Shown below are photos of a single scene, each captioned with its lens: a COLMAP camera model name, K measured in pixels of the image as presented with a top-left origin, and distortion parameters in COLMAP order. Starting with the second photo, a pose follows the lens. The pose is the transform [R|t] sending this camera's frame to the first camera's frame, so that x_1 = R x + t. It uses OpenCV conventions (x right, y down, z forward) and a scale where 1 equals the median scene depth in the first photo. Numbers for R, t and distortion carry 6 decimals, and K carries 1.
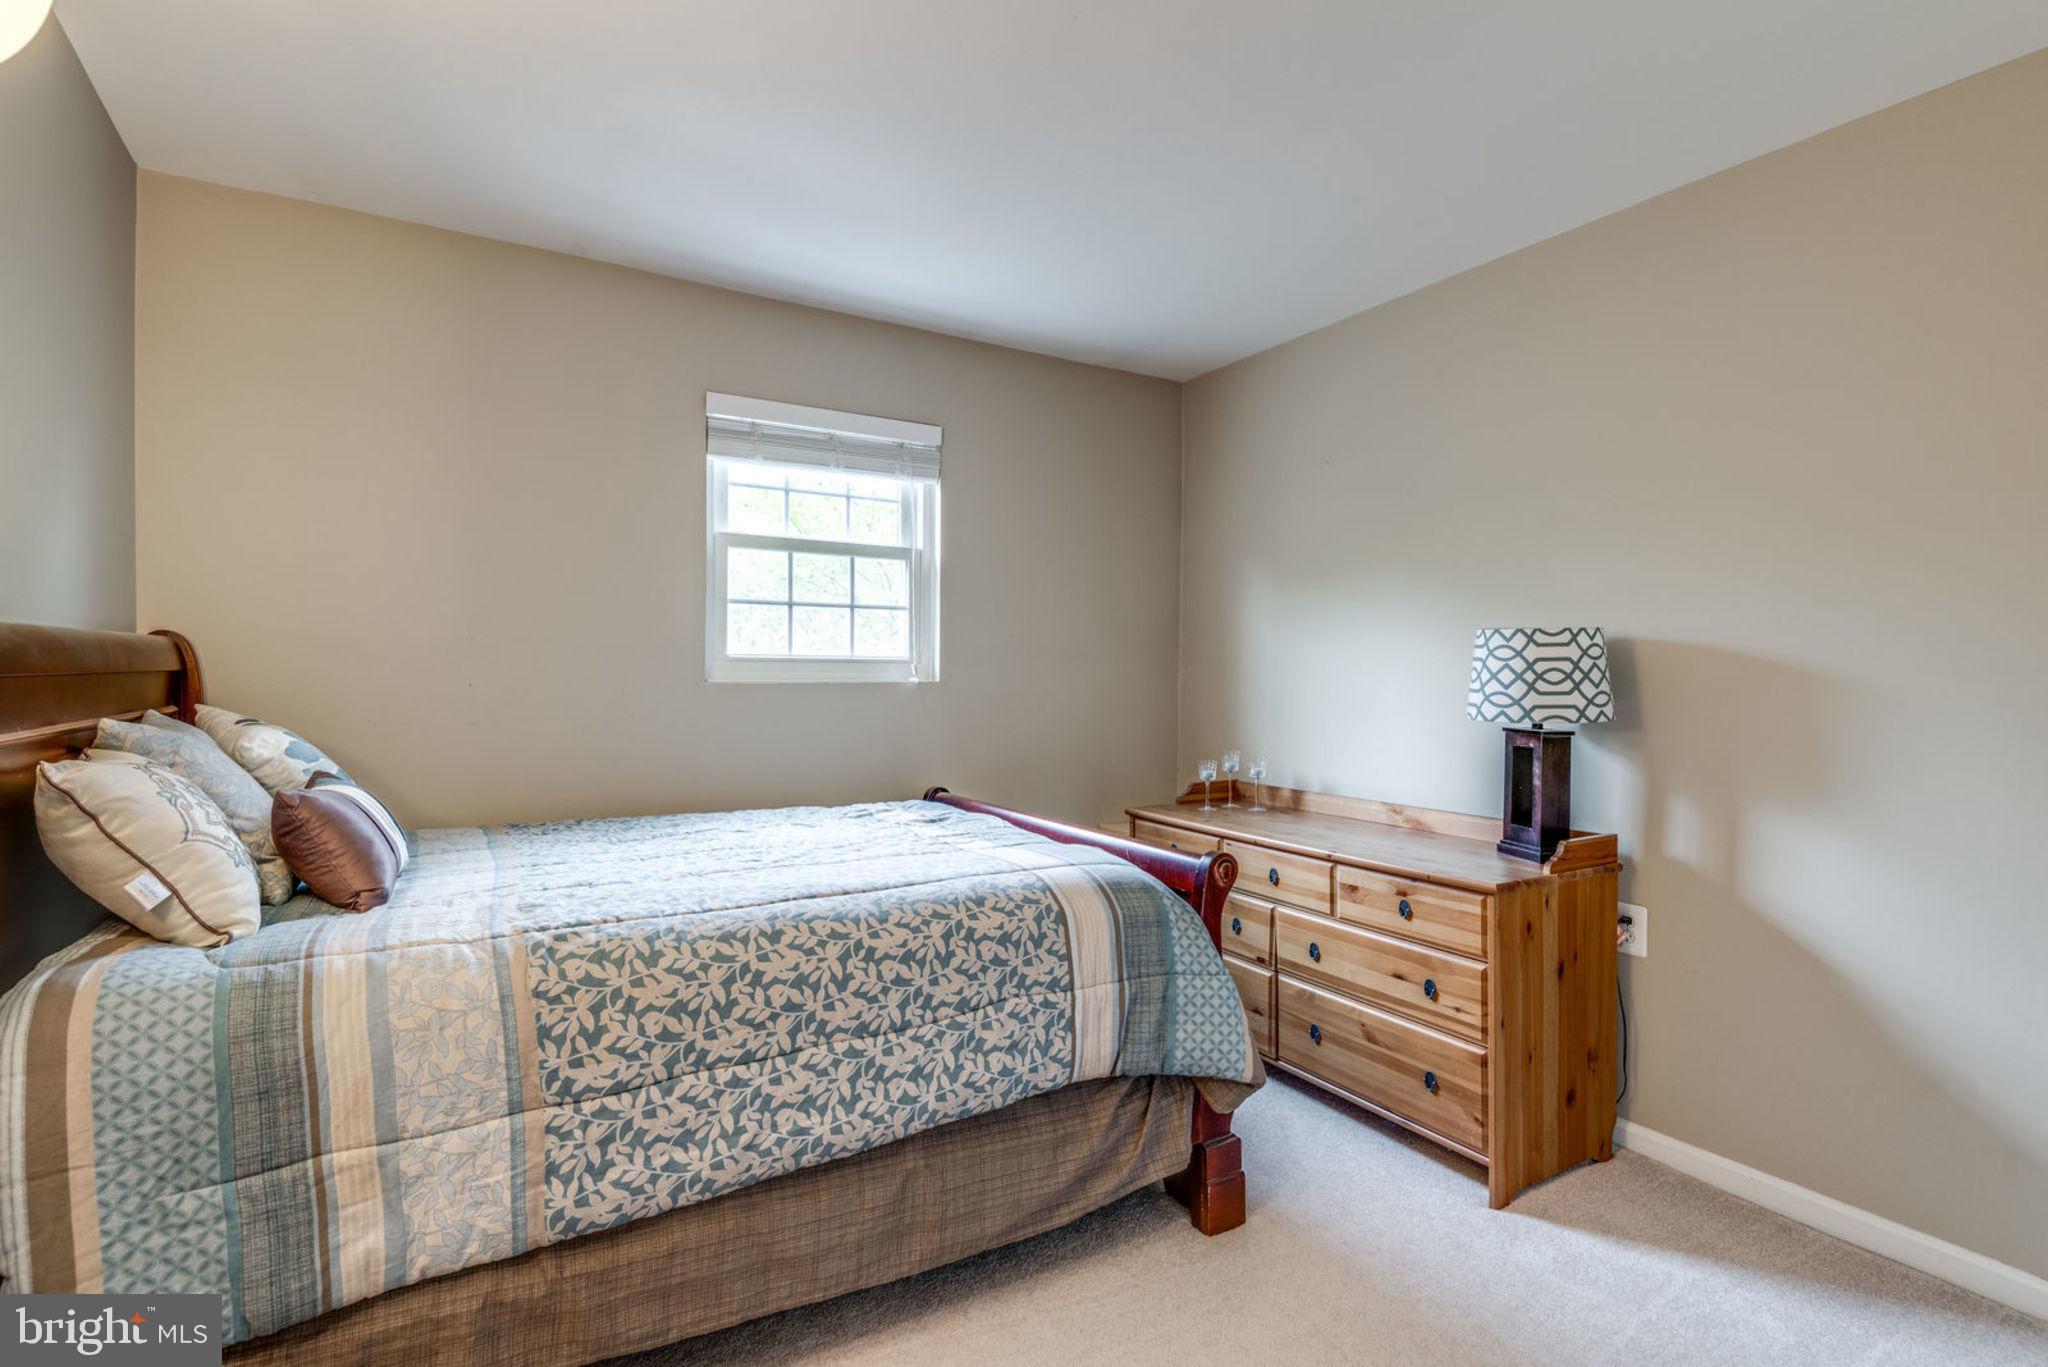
lens RADIAL K [[971.9, 0, 1040.9], [0, 971.9, 682.3], [0, 0, 1]] dist [0.039372, -0.035134]
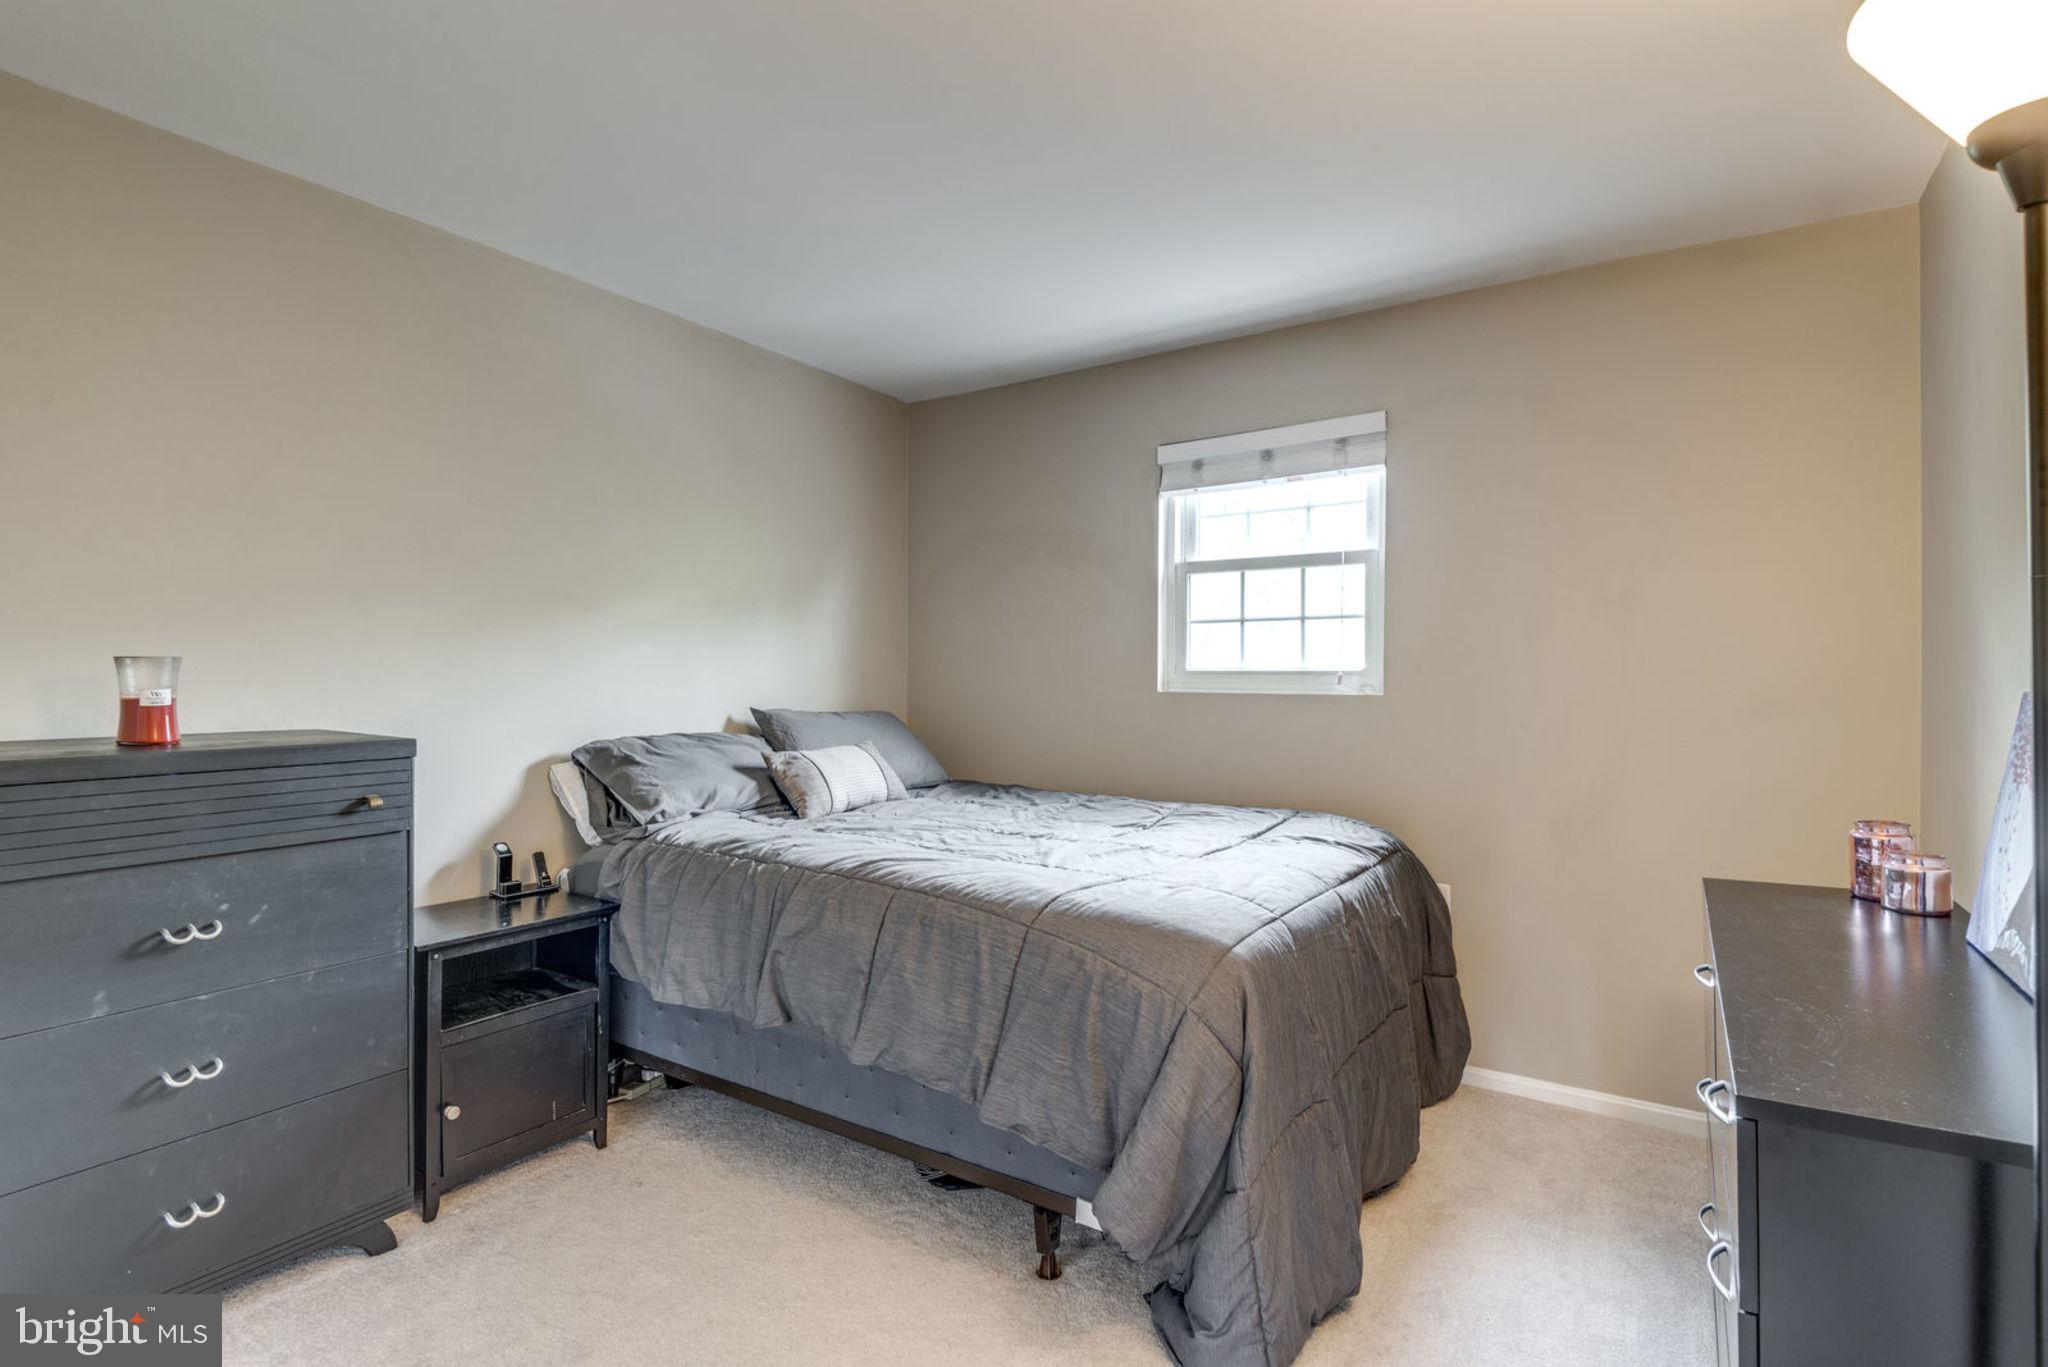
lens RADIAL K [[971.9, 0, 1040.9], [0, 971.9, 682.3], [0, 0, 1]] dist [0.039372, -0.035134]
pose [[0.439659, -0.005638, -0.898147, 0.590123], [-0.013418, 0.999827, -0.012845, 0.003374], [0.898065, 0.017699, 0.439507, 0.338536]]
